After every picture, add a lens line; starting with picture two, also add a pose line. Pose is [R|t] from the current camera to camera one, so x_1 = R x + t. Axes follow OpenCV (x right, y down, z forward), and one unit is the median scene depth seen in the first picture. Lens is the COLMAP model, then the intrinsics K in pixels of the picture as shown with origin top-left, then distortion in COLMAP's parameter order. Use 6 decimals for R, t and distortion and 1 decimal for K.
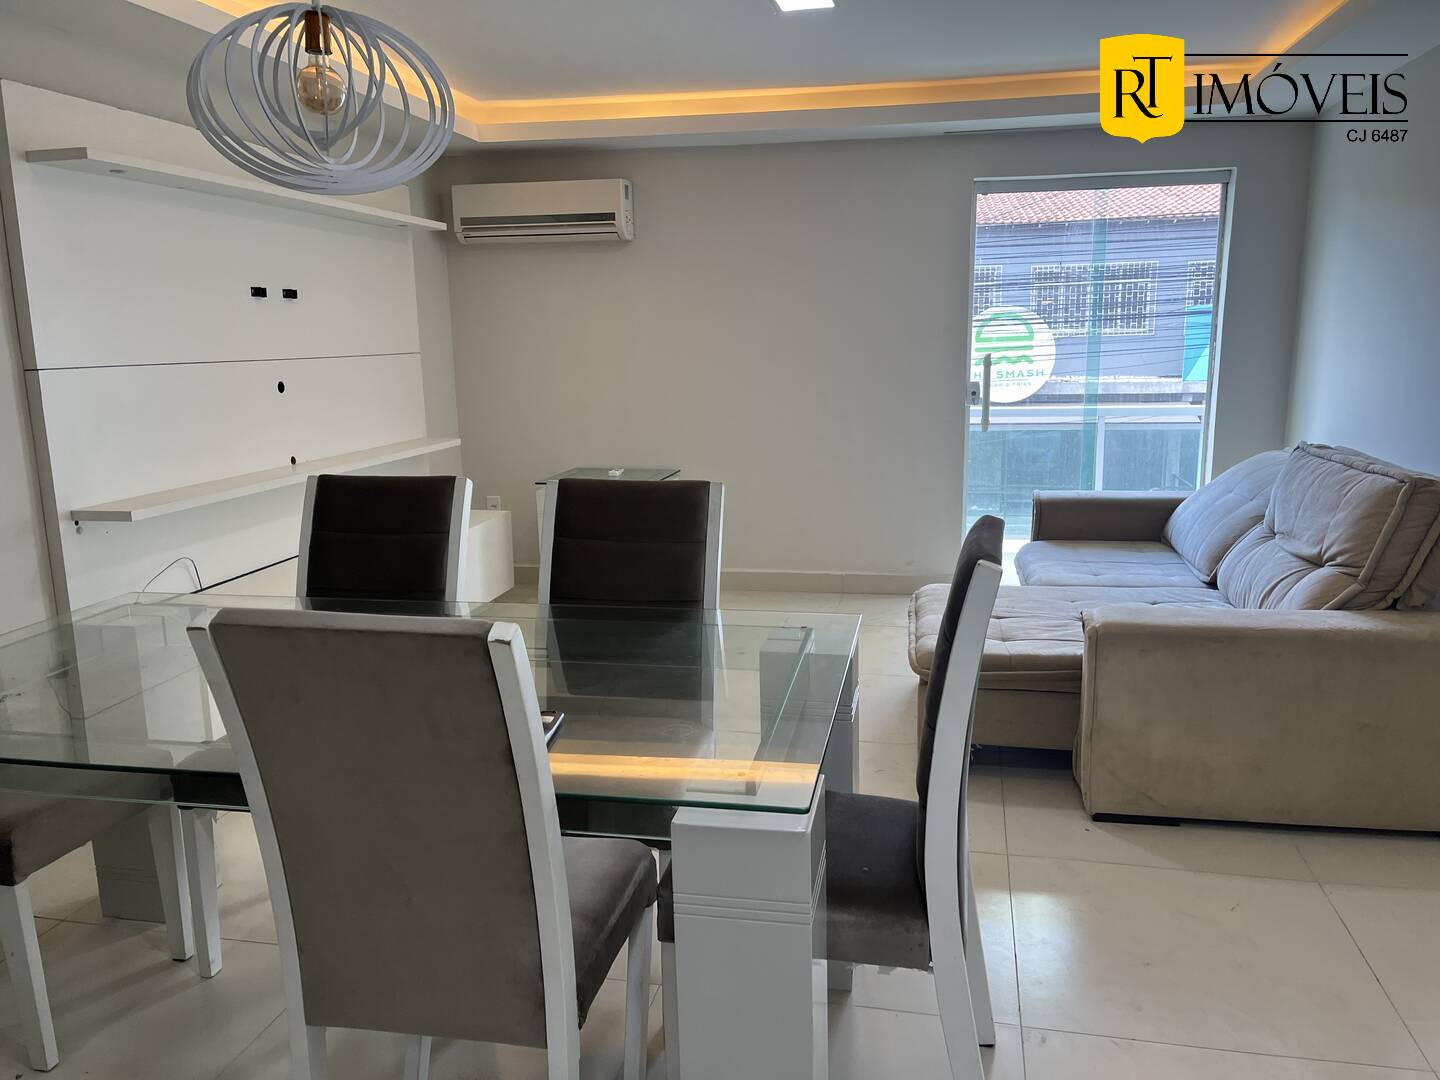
lens RADIAL K [[1089.3, 0, 720.0], [0, 1089.3, 540.0], [0, 0, 1]] dist [0.064510, -0.074365]
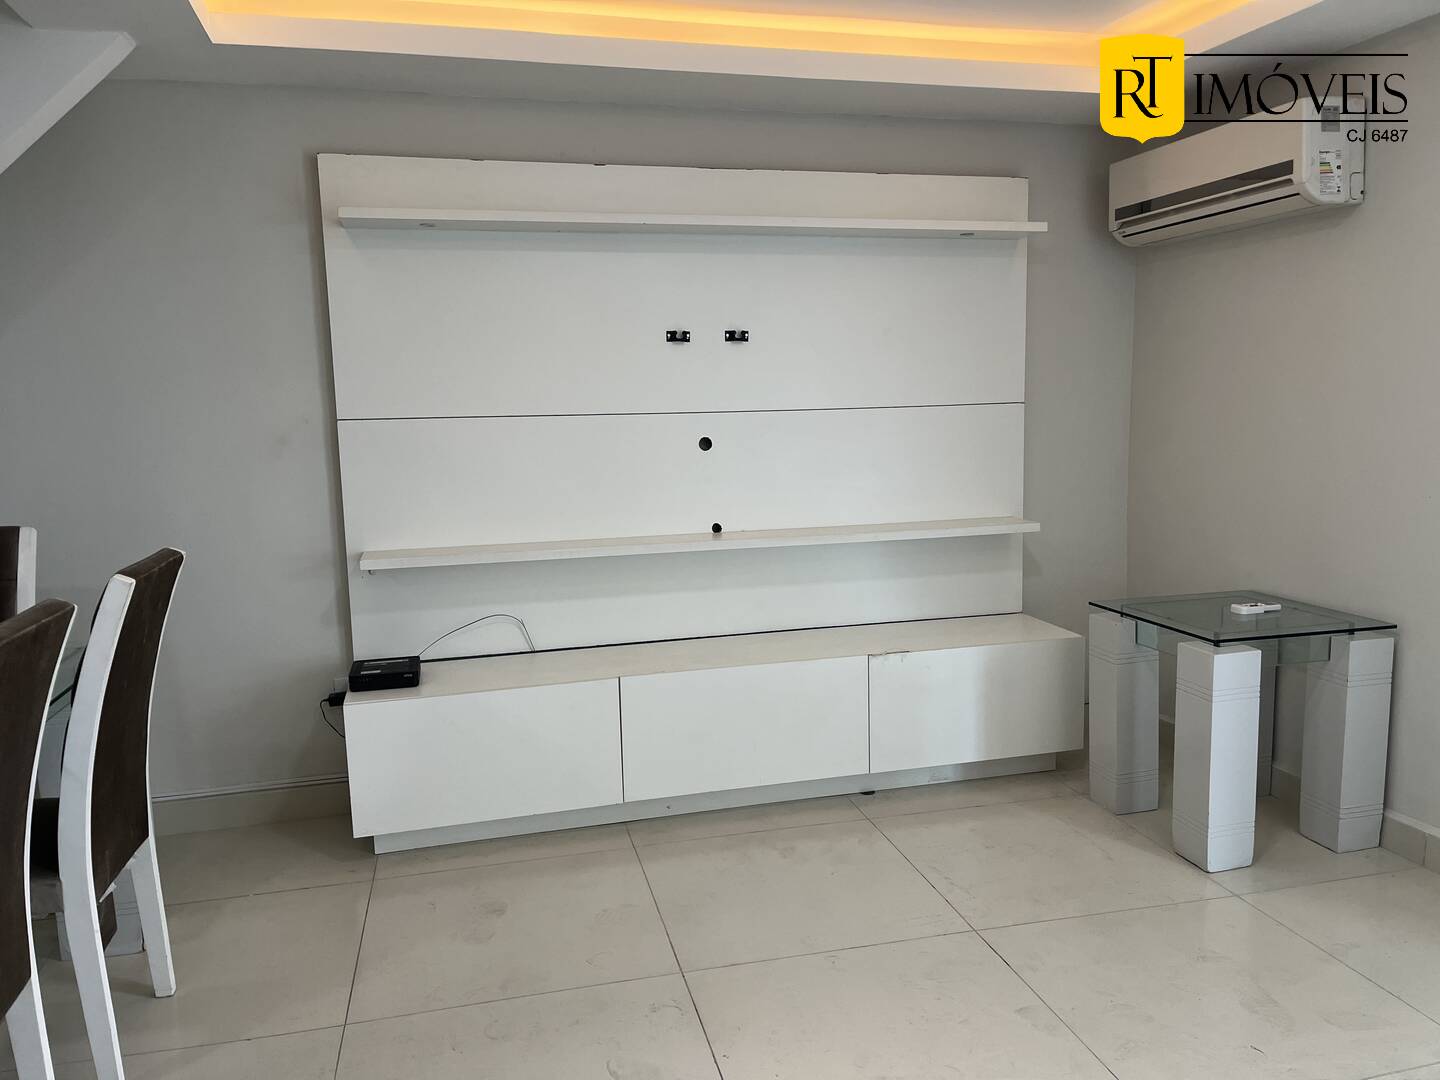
lens RADIAL K [[1089.3, 0, 720.0], [0, 1089.3, 540.0], [0, 0, 1]] dist [0.064510, -0.074365]
pose [[0.402797, 0.142012, -0.904205, 0.413009], [-0.158766, 0.983755, 0.083780, -0.144429], [0.901414, 0.109811, 0.418800, 0.686976]]
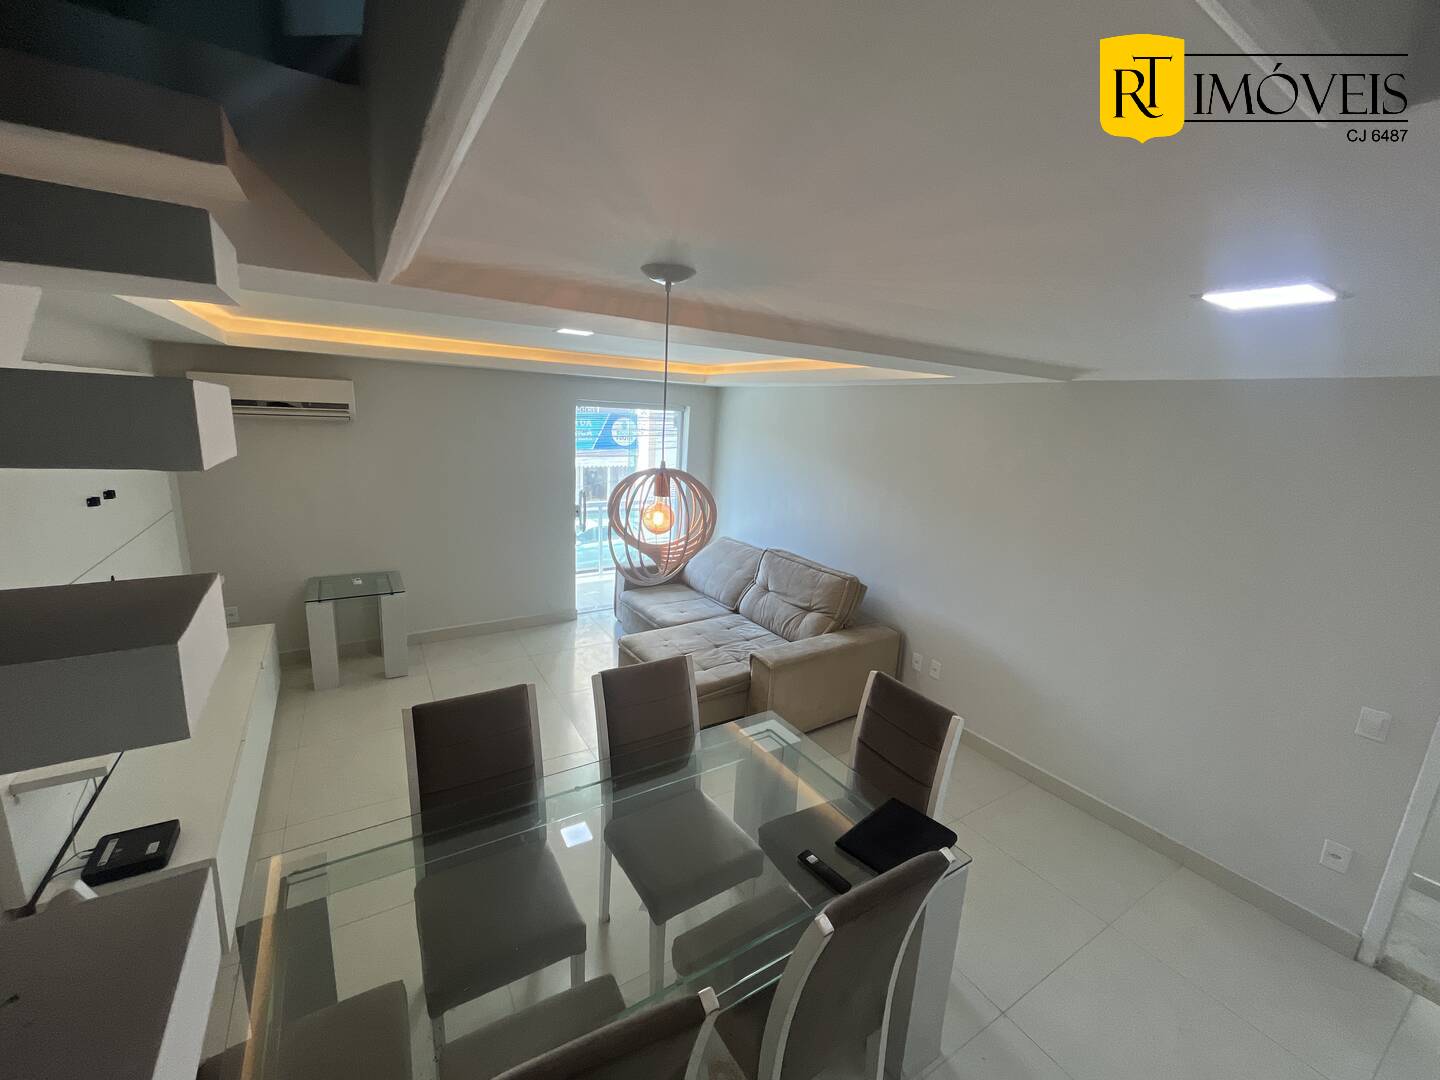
lens RADIAL K [[580.1, 0, 716.9], [0, 580.1, 541.1], [0, 0, 1]] dist [0.000276, -0.000194]
pose [[0.729688, -0.096730, 0.676904, -0.357144], [0.068784, 0.995306, 0.068083, -0.181001], [-0.680312, -0.003119, 0.732916, 0.157442]]
